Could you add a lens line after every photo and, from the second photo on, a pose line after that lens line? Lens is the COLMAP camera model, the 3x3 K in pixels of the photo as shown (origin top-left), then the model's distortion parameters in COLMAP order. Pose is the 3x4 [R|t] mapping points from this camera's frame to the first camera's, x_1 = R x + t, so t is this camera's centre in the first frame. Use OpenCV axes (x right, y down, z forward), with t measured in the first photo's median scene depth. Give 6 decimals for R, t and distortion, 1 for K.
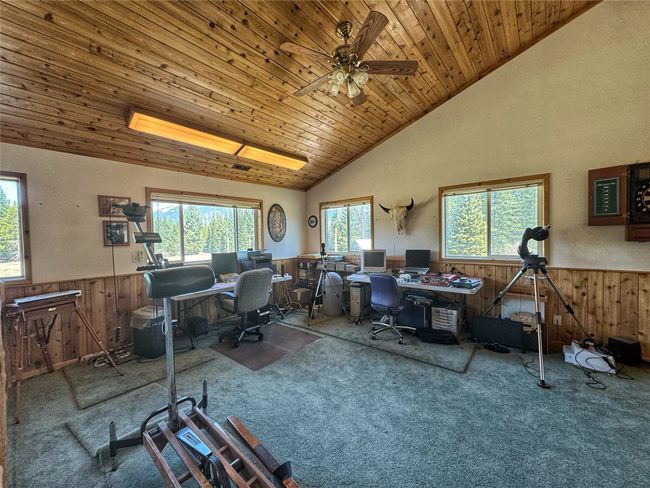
lens RADIAL K [[257.7, 0, 322.4], [0, 257.7, 241.7], [0, 0, 1]] dist [0.018647, 0.000095]
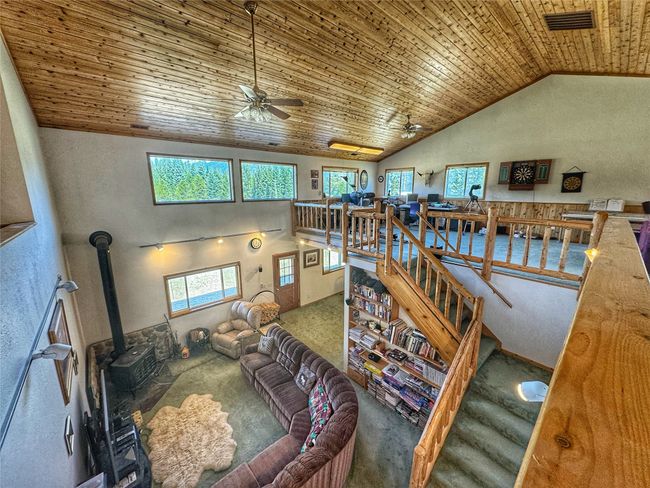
lens RADIAL K [[257.7, 0, 325.9], [0, 257.7, 242.9], [0, 0, 1]] dist [0.018647, 0.000095]
pose [[0.991613, 0.046832, -0.120460, -0.258991], [-0.023821, 0.982299, 0.185800, 0.052624], [0.127029, -0.181372, 0.975176, -1.368709]]
